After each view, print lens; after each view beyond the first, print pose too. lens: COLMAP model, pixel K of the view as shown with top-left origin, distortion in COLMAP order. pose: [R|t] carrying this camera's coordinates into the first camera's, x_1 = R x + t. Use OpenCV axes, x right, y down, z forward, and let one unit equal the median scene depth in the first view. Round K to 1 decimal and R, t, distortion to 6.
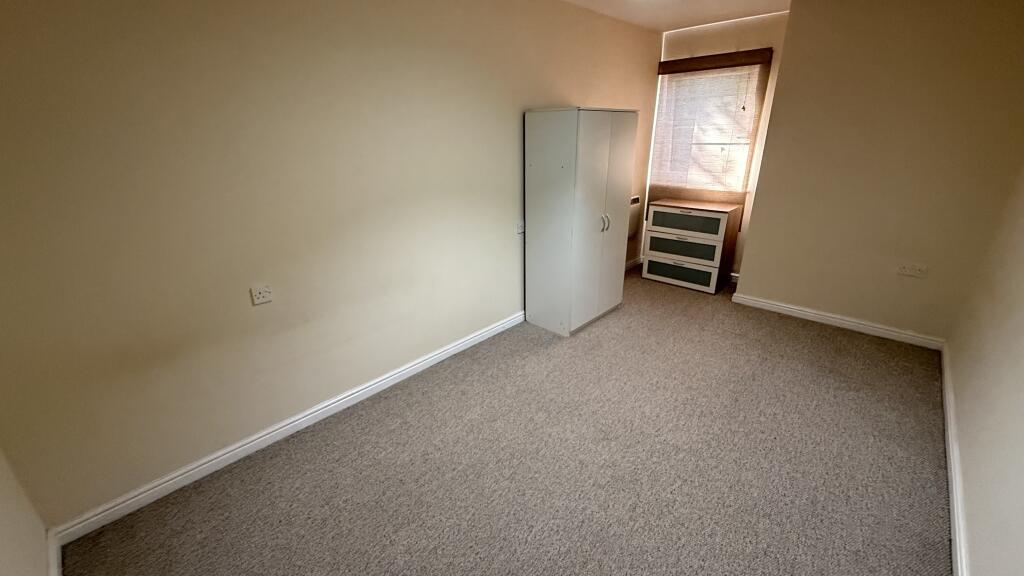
lens RADIAL K [[414.1, 0, 512.0], [0, 414.1, 288.0], [0, 0, 1]] dist [0.000964, 0.000059]
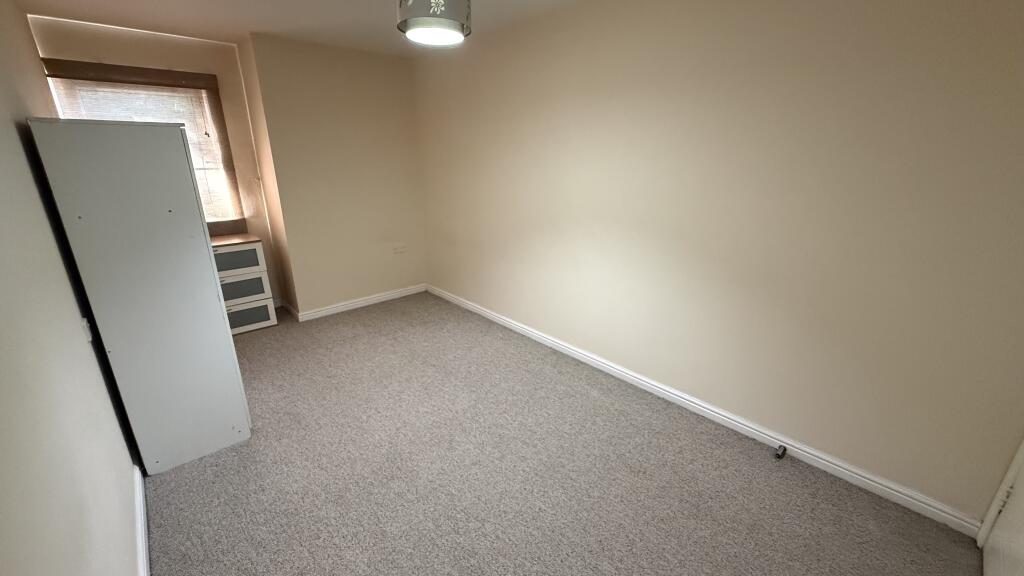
lens RADIAL K [[408.3, 0, 512.0], [0, 408.3, 288.0], [0, 0, 1]] dist [-0.001612, -0.000360]
pose [[0.071270, -0.298124, 0.951863, -0.419820], [0.351018, 0.900742, 0.255831, -0.134051], [-0.933653, 0.315887, 0.168843, 0.358842]]
